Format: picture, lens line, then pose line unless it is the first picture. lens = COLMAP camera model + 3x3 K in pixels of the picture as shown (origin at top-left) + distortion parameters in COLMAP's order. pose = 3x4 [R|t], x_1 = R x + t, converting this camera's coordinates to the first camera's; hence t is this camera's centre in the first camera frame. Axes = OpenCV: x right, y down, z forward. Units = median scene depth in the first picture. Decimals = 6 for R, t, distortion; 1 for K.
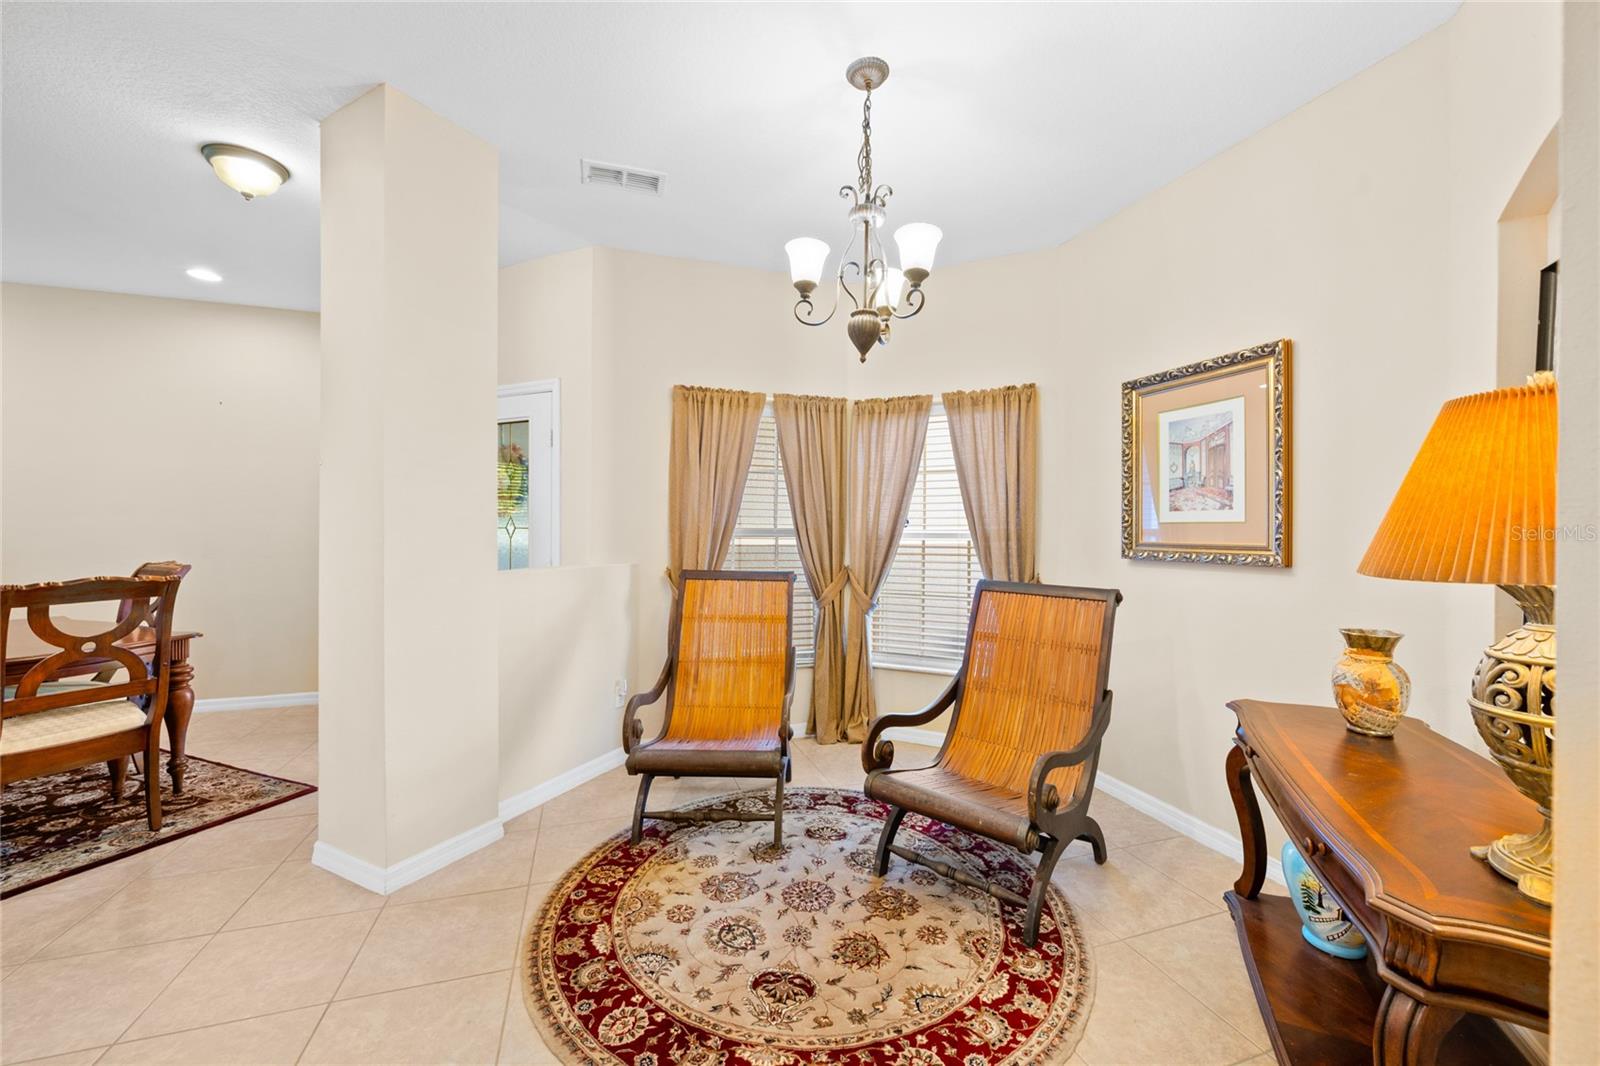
lens RADIAL K [[627.0, 0, 806.1], [0, 627.0, 526.2], [0, 0, 1]] dist [0.001022, -0.000048]
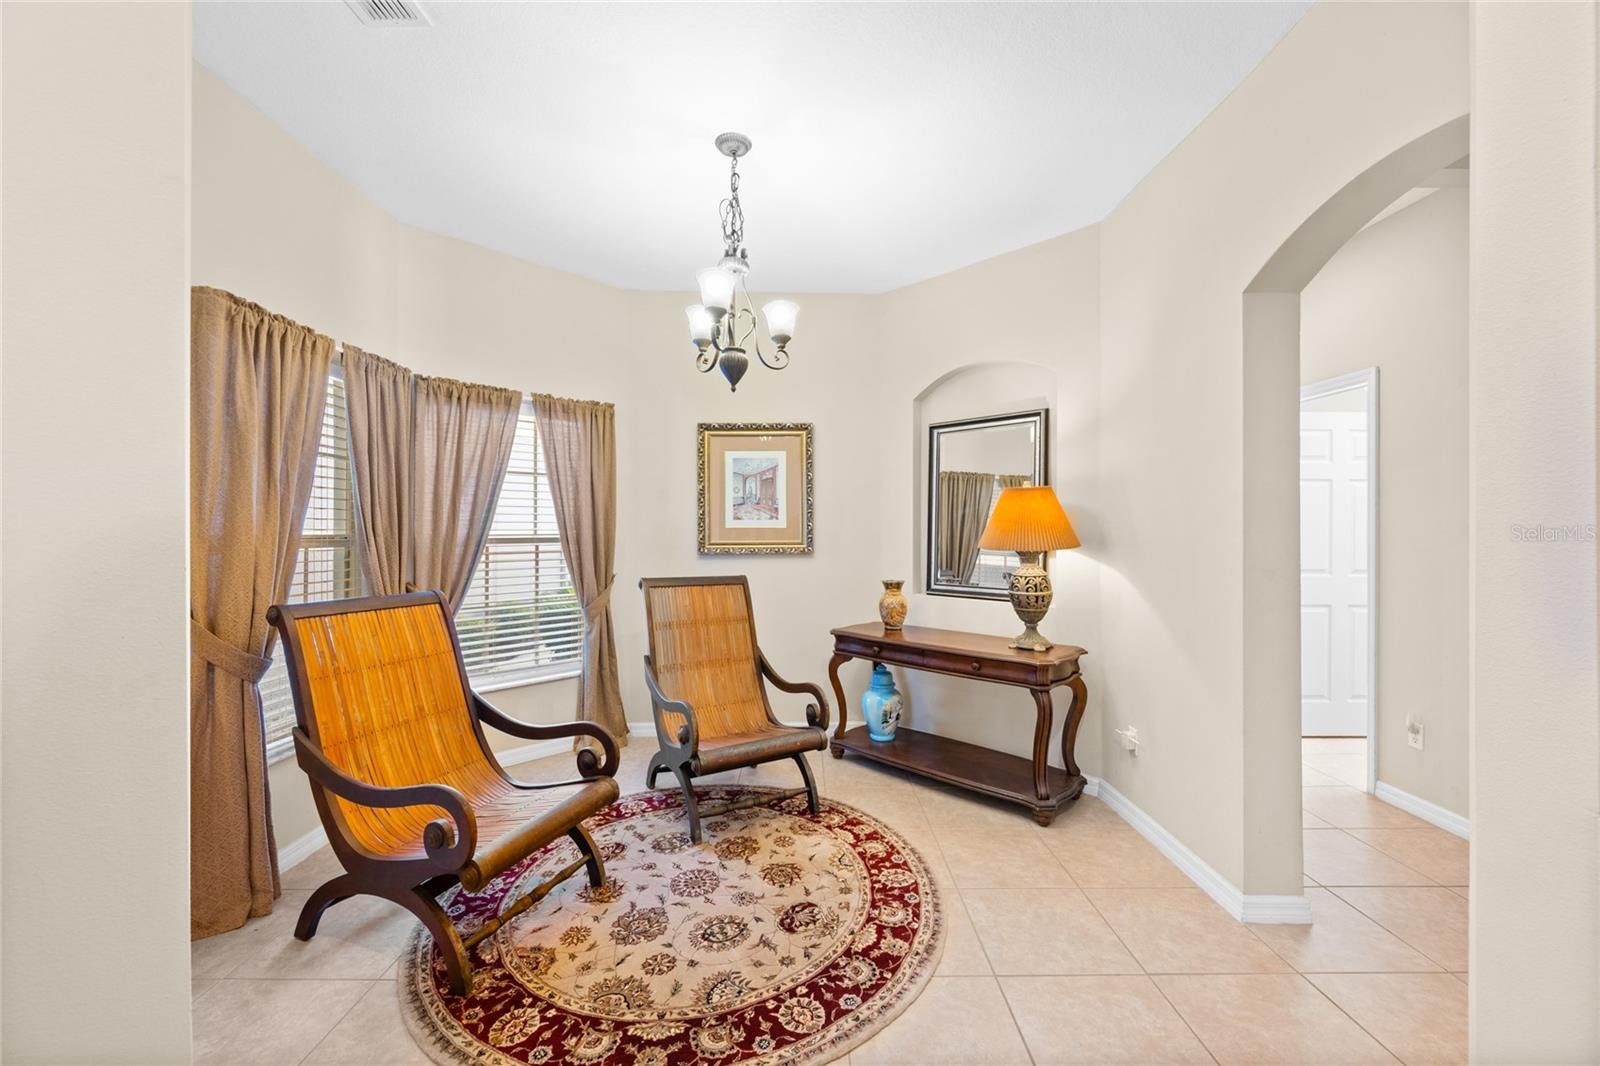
lens RADIAL K [[627.0, 0, 806.1], [0, 627.0, 526.2], [0, 0, 1]] dist [0.001022, -0.000048]
pose [[0.313650, 0.000188, 0.949539, -0.893452], [-0.000576, 1.000000, -0.000008, -0.010905], [-0.949538, -0.000545, 0.313650, 0.466404]]
